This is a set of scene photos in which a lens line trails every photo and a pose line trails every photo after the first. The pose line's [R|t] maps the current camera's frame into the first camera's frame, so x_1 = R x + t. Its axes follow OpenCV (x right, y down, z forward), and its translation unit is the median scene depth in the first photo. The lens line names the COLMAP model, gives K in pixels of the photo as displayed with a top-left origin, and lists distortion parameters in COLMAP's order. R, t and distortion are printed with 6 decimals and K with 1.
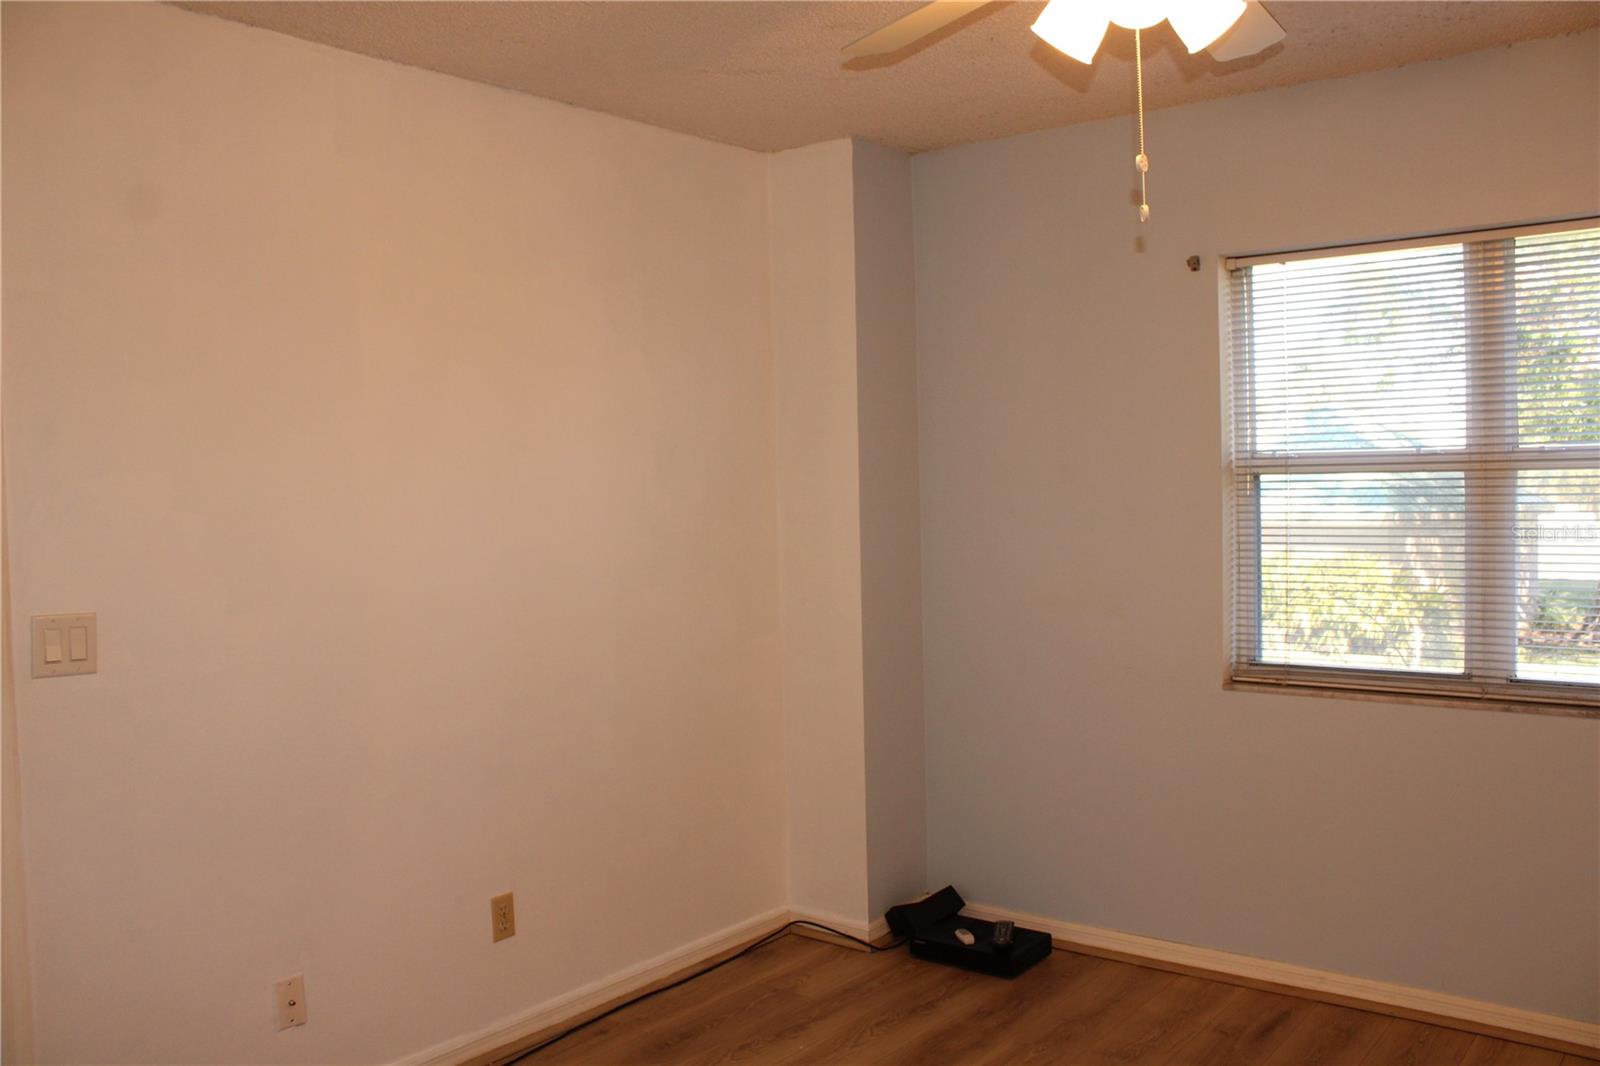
lens RADIAL K [[1350.9, 0, 810.5], [0, 1350.9, 532.8], [0, 0, 1]] dist [-0.155649, 0.142156]
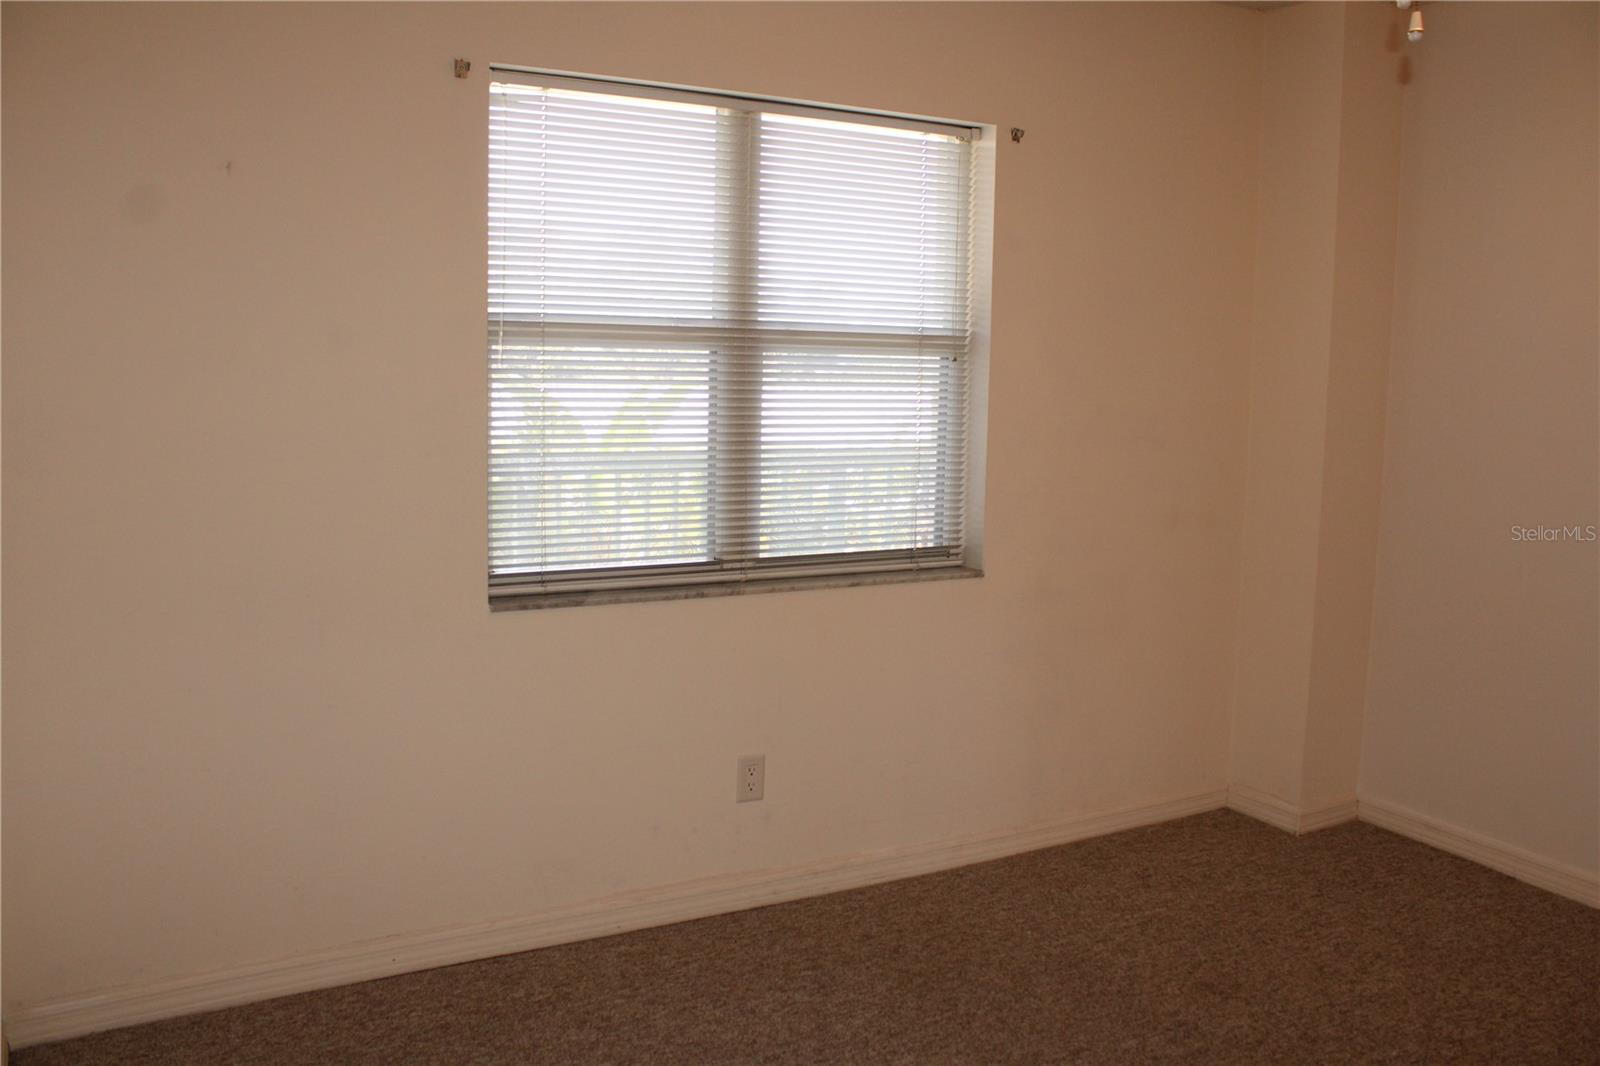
lens RADIAL K [[1350.9, 0, 810.5], [0, 1350.9, 532.8], [0, 0, 1]] dist [-0.155649, 0.142156]
pose [[0.335305, -0.081175, 0.938606, -0.405069], [0.006055, 0.996446, 0.084014, 0.005474], [-0.942090, -0.022488, 0.334605, 0.609811]]
